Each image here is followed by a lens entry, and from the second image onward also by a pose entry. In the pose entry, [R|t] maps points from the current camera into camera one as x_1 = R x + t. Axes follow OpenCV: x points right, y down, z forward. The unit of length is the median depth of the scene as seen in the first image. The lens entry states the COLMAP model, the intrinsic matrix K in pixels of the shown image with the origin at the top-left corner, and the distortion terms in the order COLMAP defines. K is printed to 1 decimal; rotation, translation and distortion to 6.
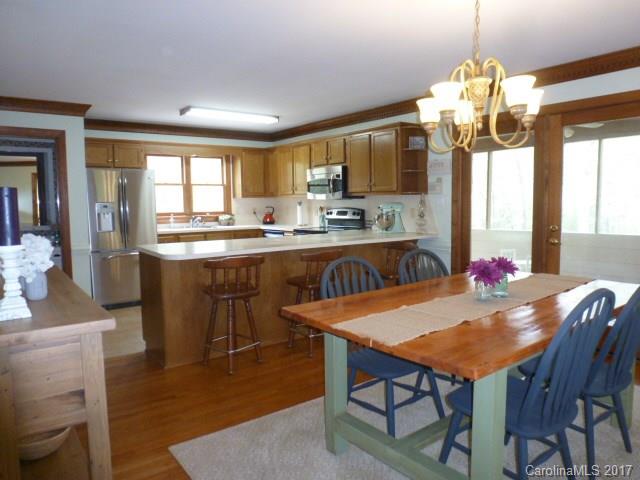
lens RADIAL K [[452.0, 0, 320.0], [0, 452.0, 240.0], [0, 0, 1]] dist [0.000849, 0.000198]
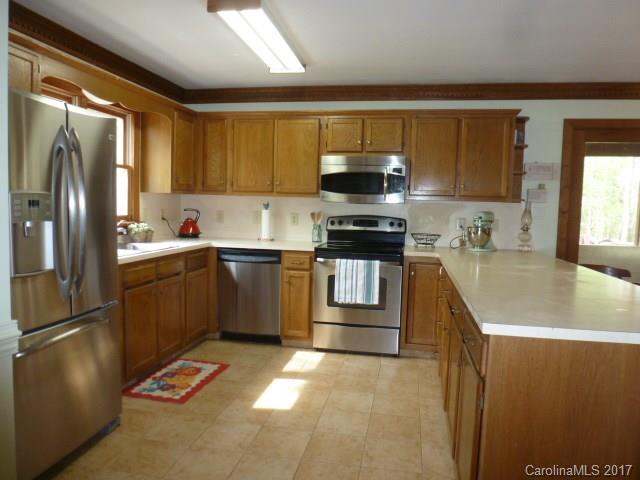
lens RADIAL K [[452.0, 0, 320.0], [0, 452.0, 240.0], [0, 0, 1]] dist [0.000849, 0.000198]
pose [[0.754099, -0.010638, 0.656675, -0.480767], [0.020654, 0.999758, -0.007522, -0.029926], [-0.656436, 0.019236, 0.754137, 0.531052]]
